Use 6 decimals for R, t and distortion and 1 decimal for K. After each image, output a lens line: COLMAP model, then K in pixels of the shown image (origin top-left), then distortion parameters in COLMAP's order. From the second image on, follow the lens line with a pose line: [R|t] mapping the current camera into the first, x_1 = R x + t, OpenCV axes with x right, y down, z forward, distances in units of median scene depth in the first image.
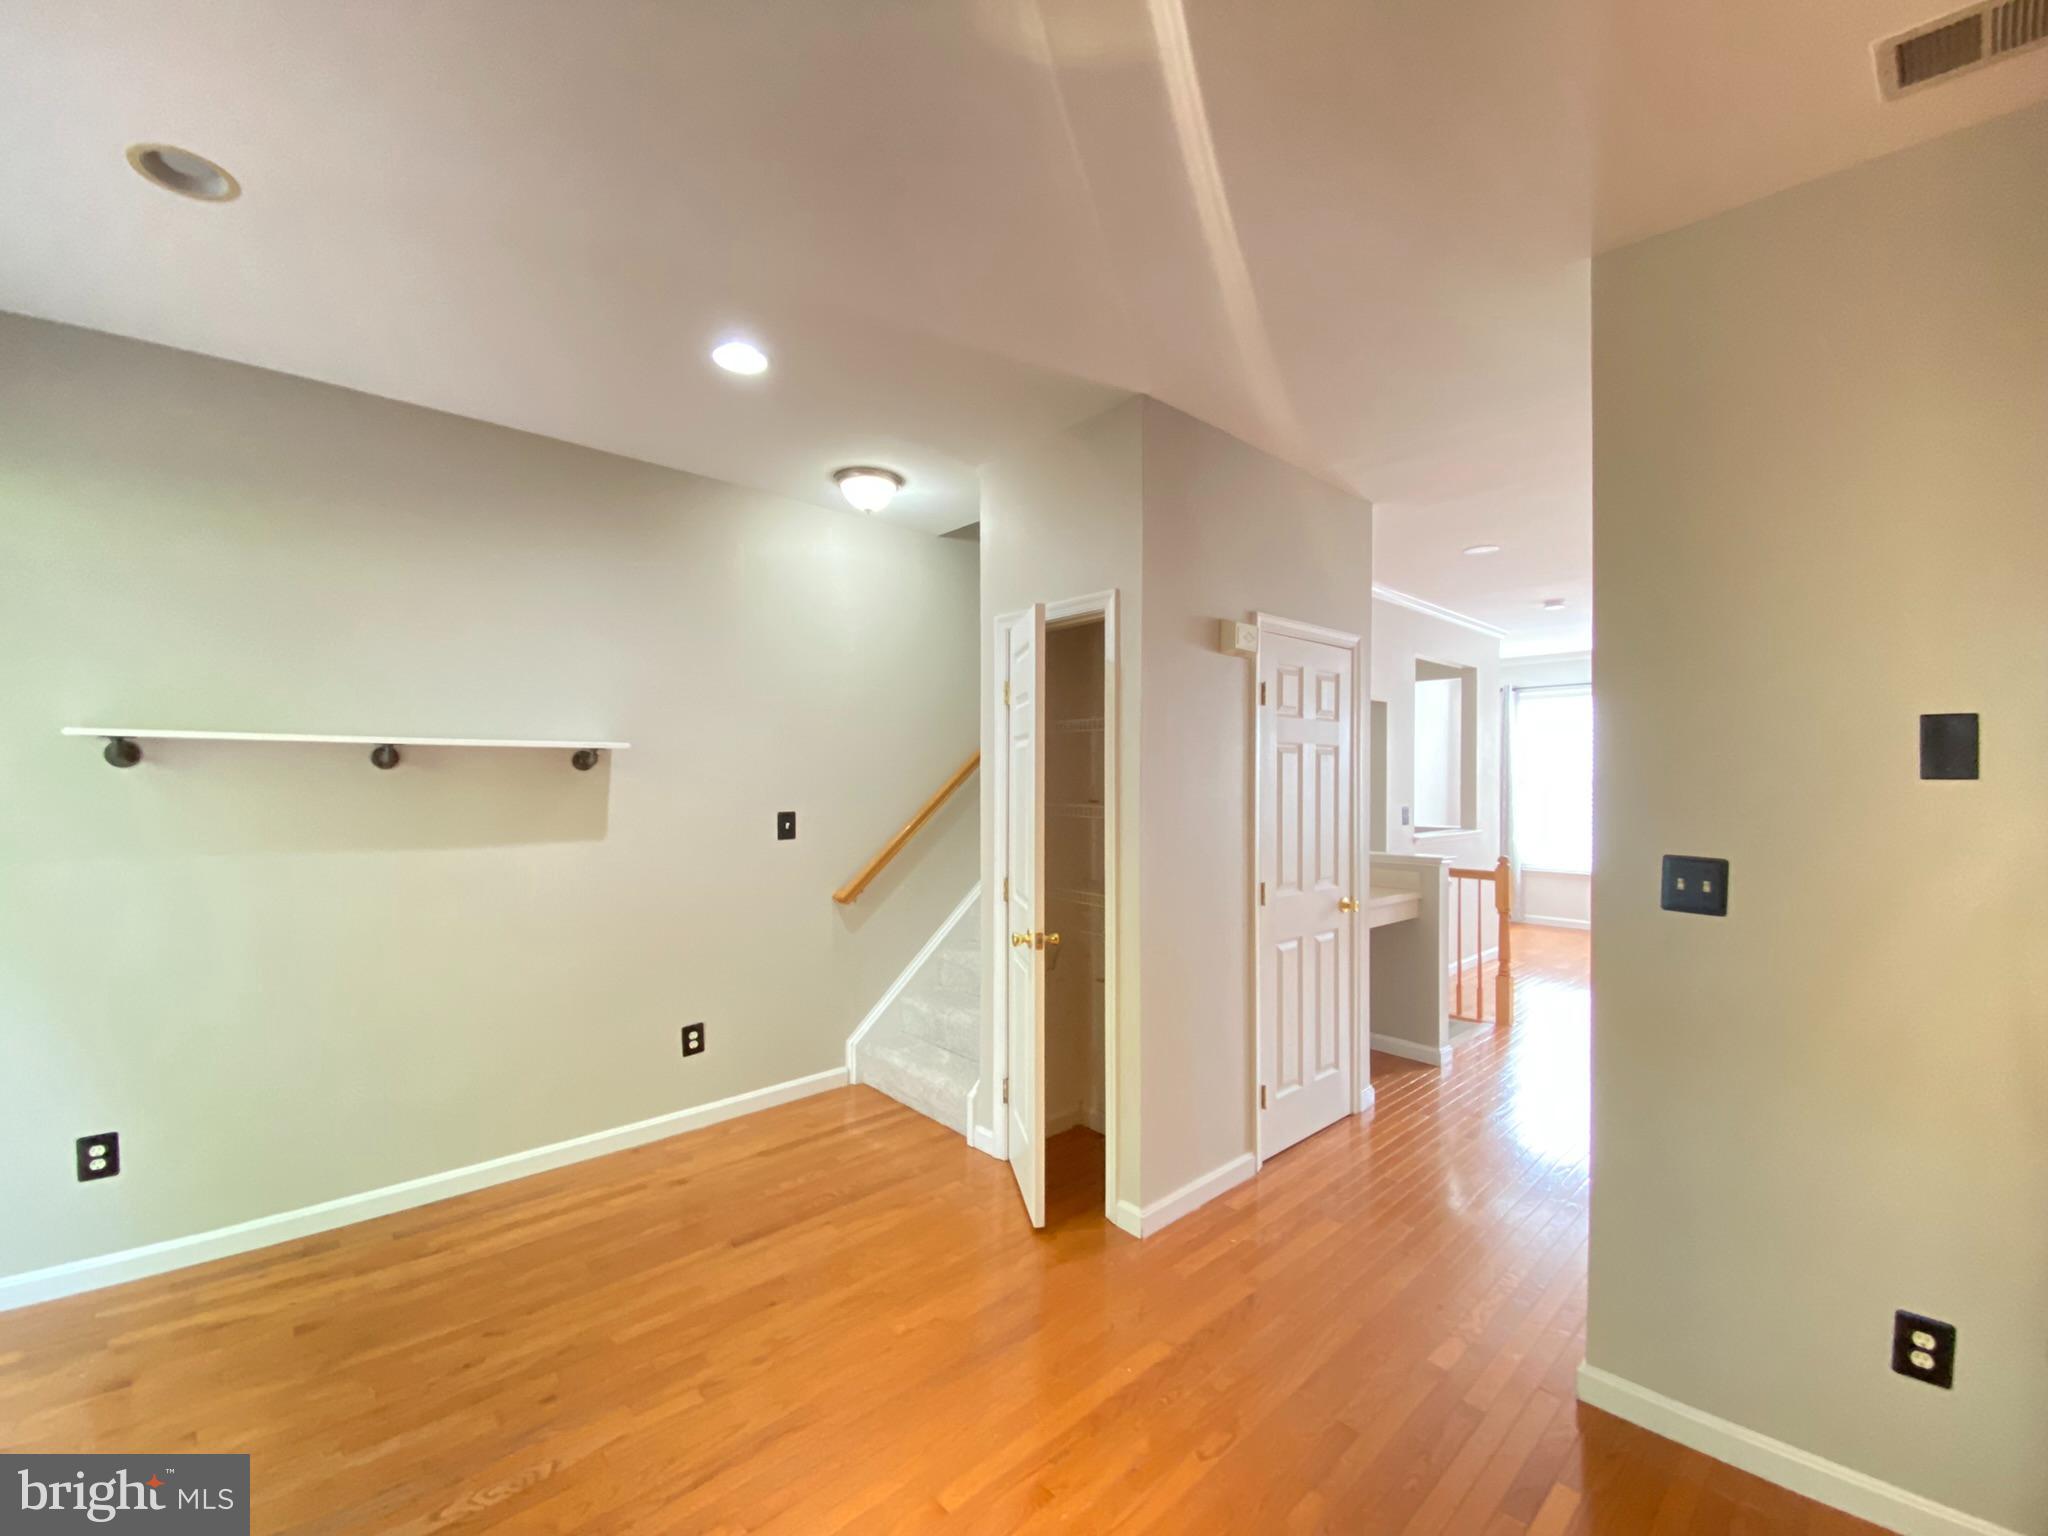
lens RADIAL K [[834.1, 0, 1017.6], [0, 834.1, 770.3], [0, 0, 1]] dist [0.038813, -0.029498]
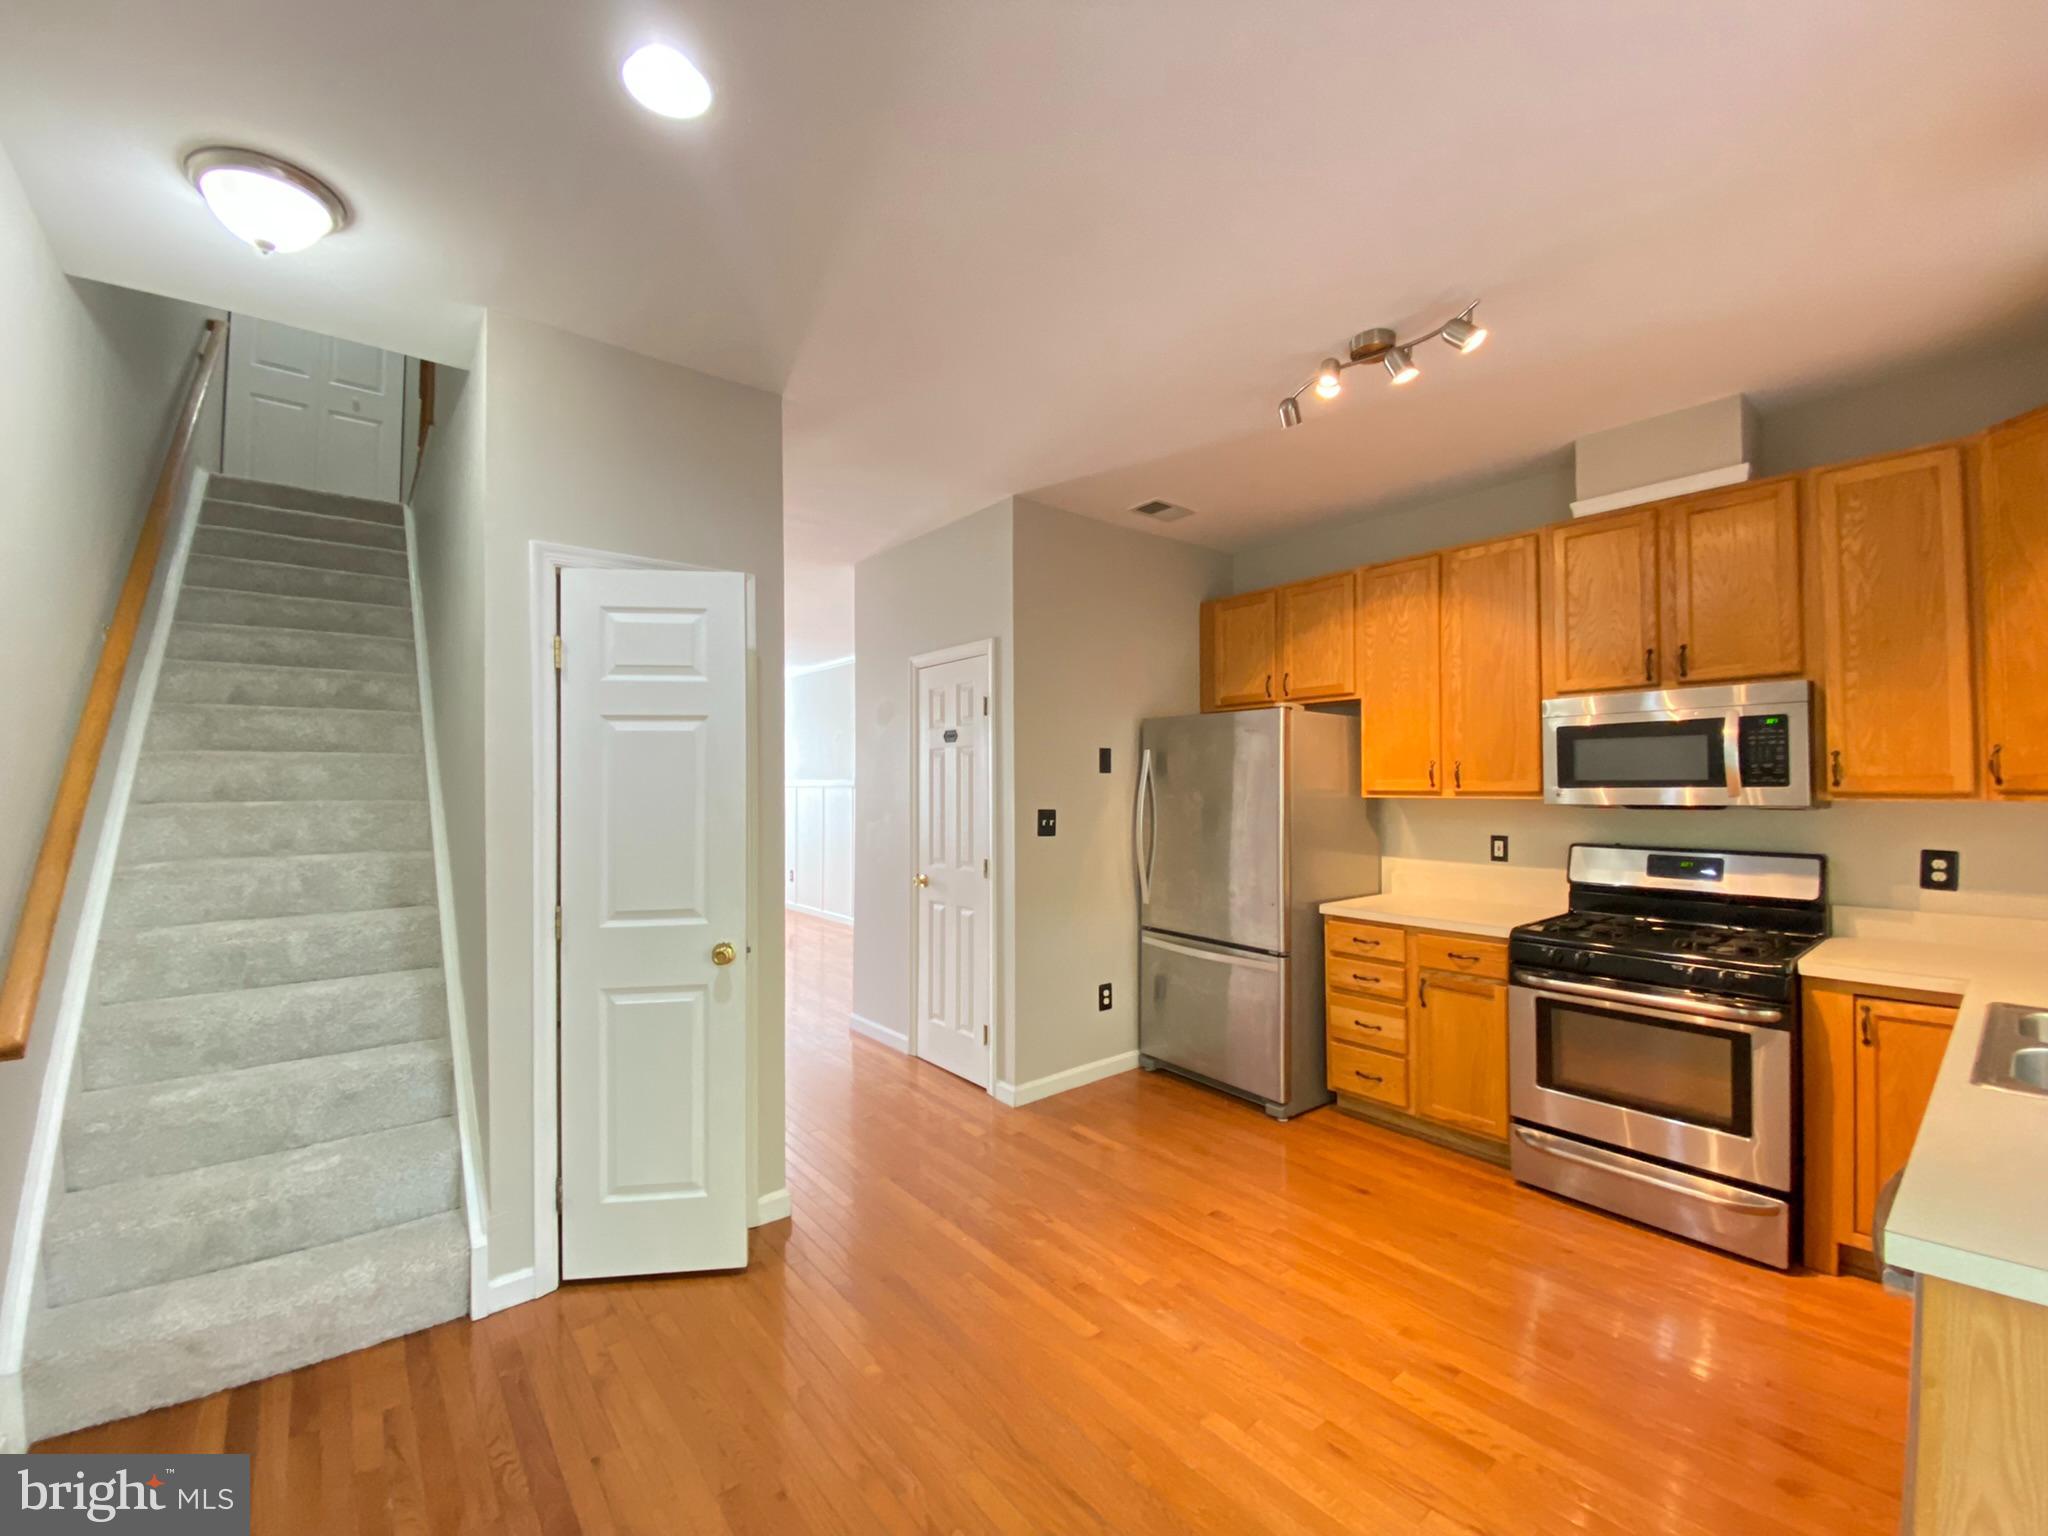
lens RADIAL K [[834.1, 0, 1017.6], [0, 834.1, 770.3], [0, 0, 1]] dist [0.038813, -0.029498]
pose [[0.053159, 0.011650, 0.998518, -1.117716], [-0.003489, 0.999928, -0.011481, 0.026909], [-0.998580, -0.002874, 0.053196, 0.850807]]
